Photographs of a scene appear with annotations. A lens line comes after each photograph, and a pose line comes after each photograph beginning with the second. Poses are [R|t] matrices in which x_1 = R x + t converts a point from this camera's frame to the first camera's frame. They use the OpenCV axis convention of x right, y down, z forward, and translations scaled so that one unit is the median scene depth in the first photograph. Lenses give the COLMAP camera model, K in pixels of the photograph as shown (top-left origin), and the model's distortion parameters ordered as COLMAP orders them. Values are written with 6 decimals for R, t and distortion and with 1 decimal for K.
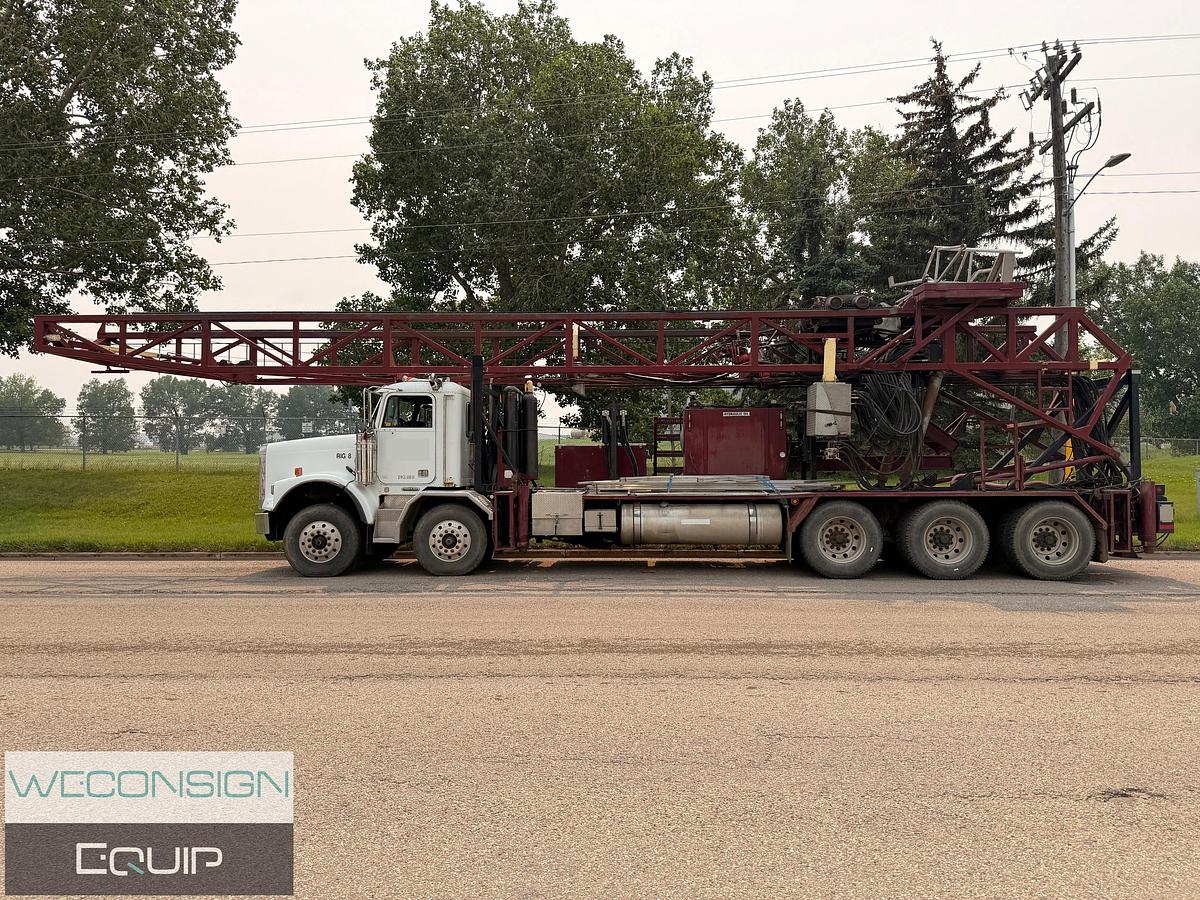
lens RADIAL K [[892.5, 0, 597.9], [0, 892.5, 457.4], [0, 0, 1]] dist [0.108892, -0.157514]
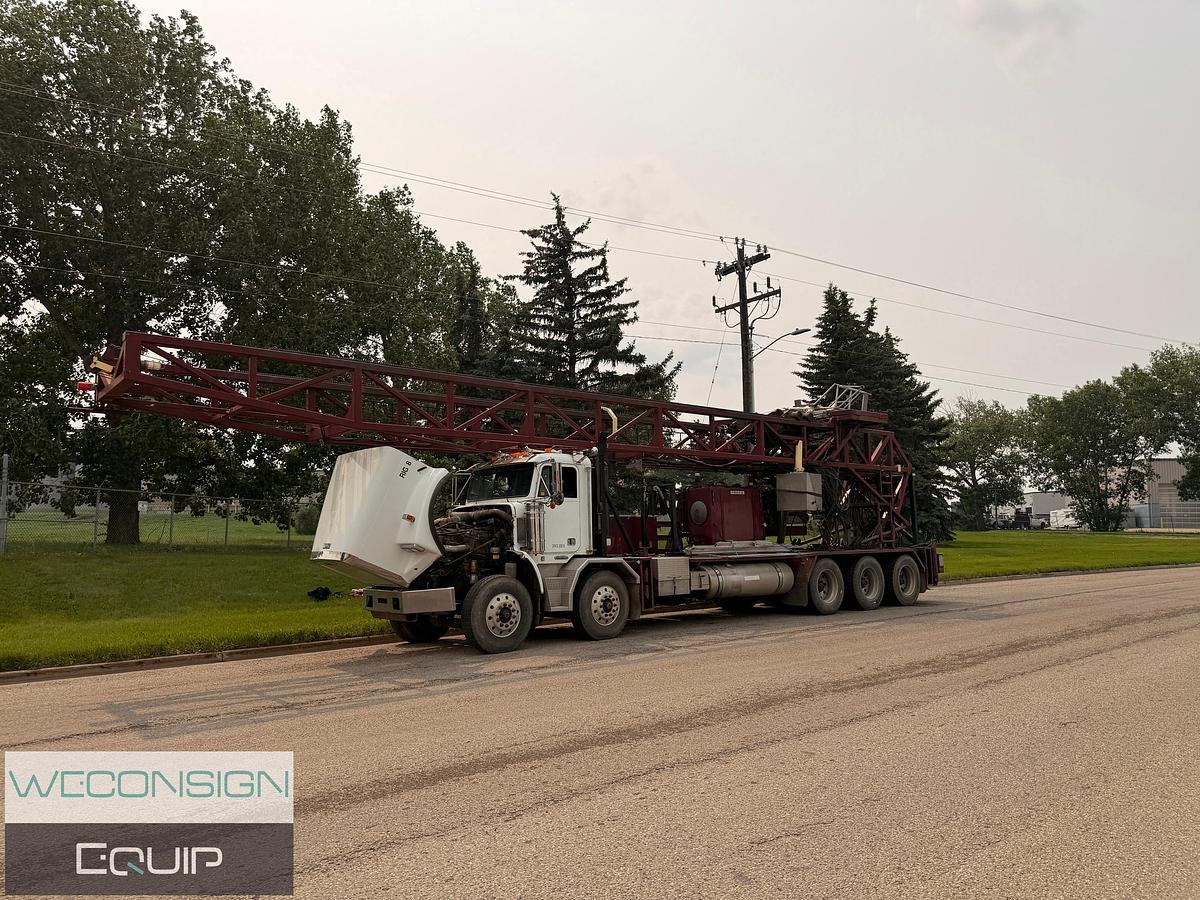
lens RADIAL K [[892.5, 0, 597.9], [0, 892.5, 457.4], [0, 0, 1]] dist [0.108892, -0.157514]
pose [[0.716894, 0.052944, 0.695169, -0.911753], [0.007938, 0.996428, -0.084074, 0.007329], [-0.697137, 0.065790, 0.713913, 0.234176]]
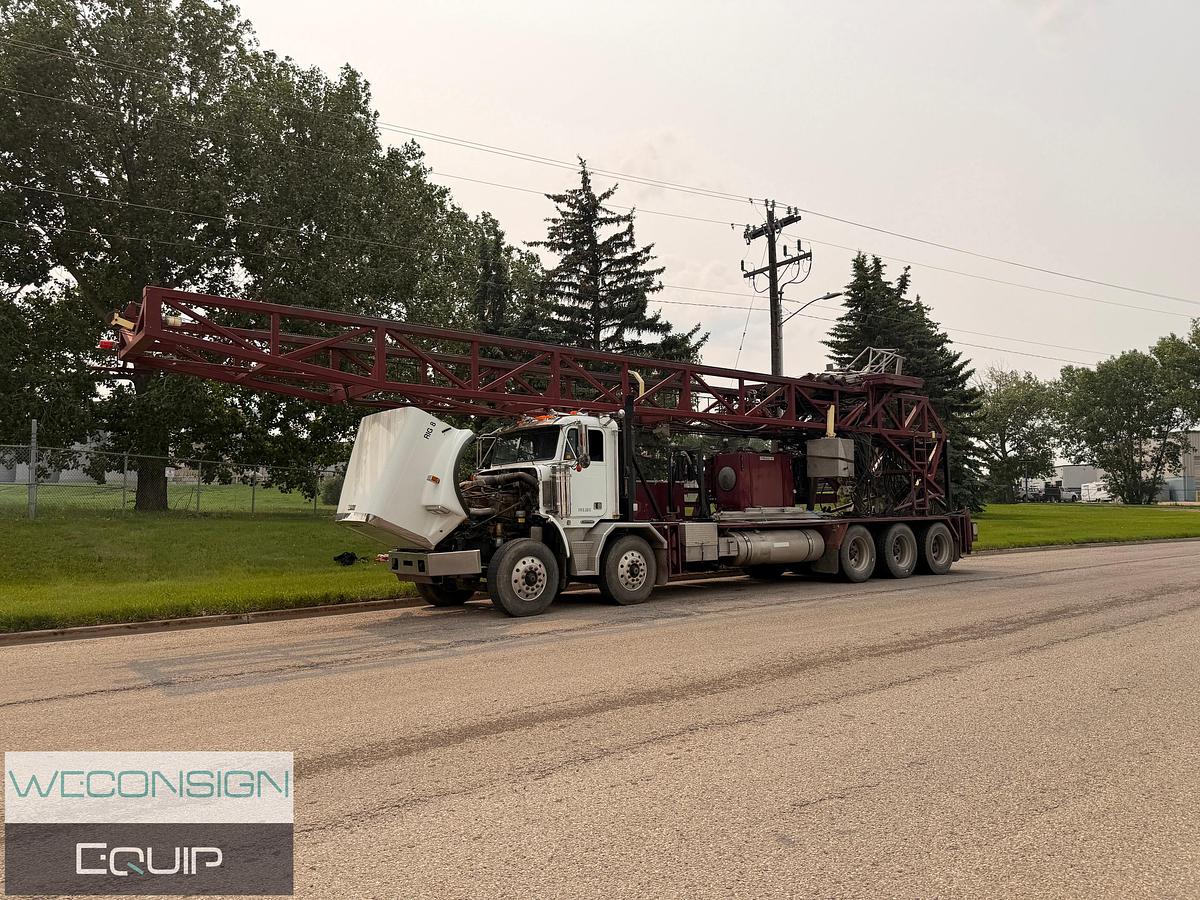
lens RADIAL K [[892.5, 0, 597.9], [0, 892.5, 457.4], [0, 0, 1]] dist [0.108892, -0.157514]
pose [[0.734782, 0.034083, 0.677447, -0.899882], [0.003456, 0.998536, -0.053986, 0.017386], [-0.678295, 0.042009, 0.733588, 0.252604]]
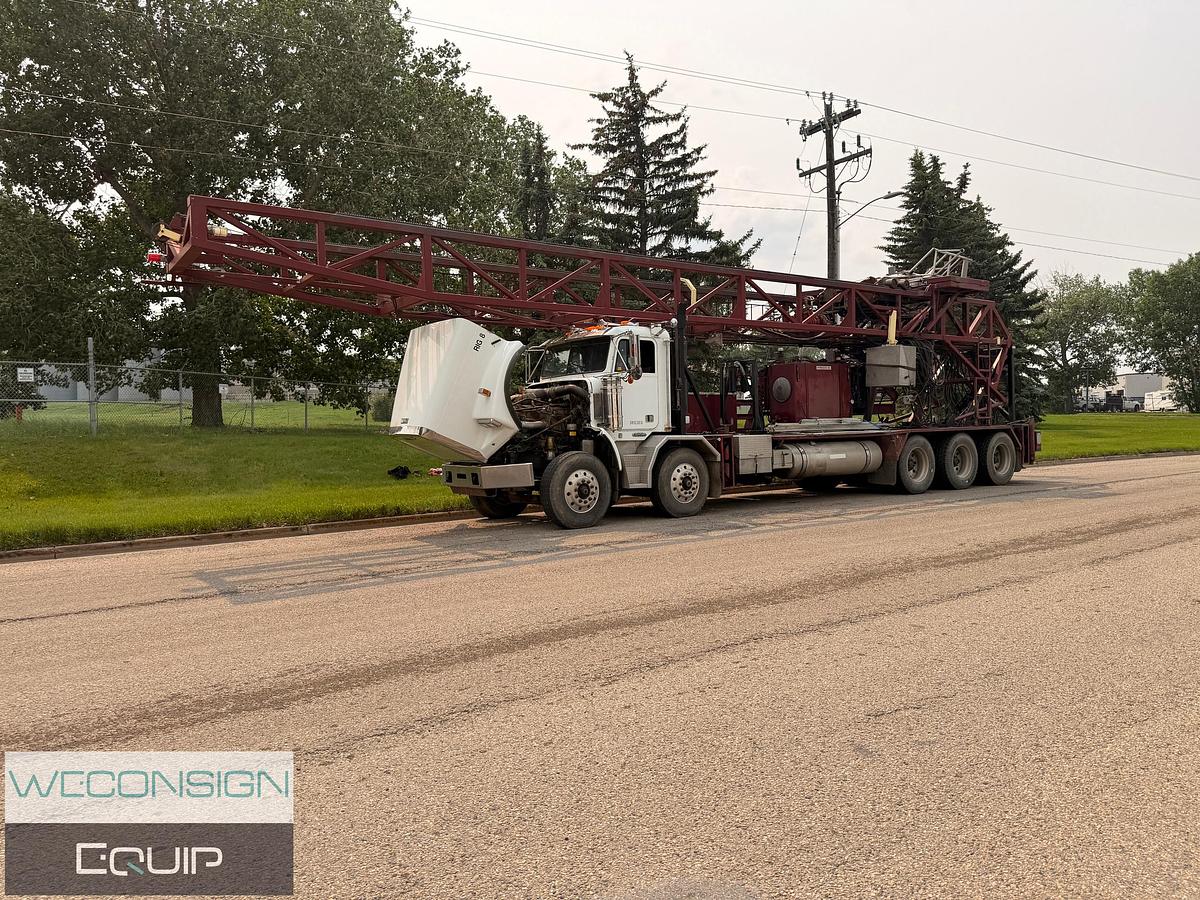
lens RADIAL K [[890.5, 0, 596.1], [0, 890.5, 468.9], [0, 0, 1]] dist [0.114968, -0.162265]
pose [[0.768802, -0.042486, 0.638074, -0.895271], [0.011326, 0.998539, 0.052841, 0.020864], [-0.639386, -0.033397, 0.768160, 0.270322]]
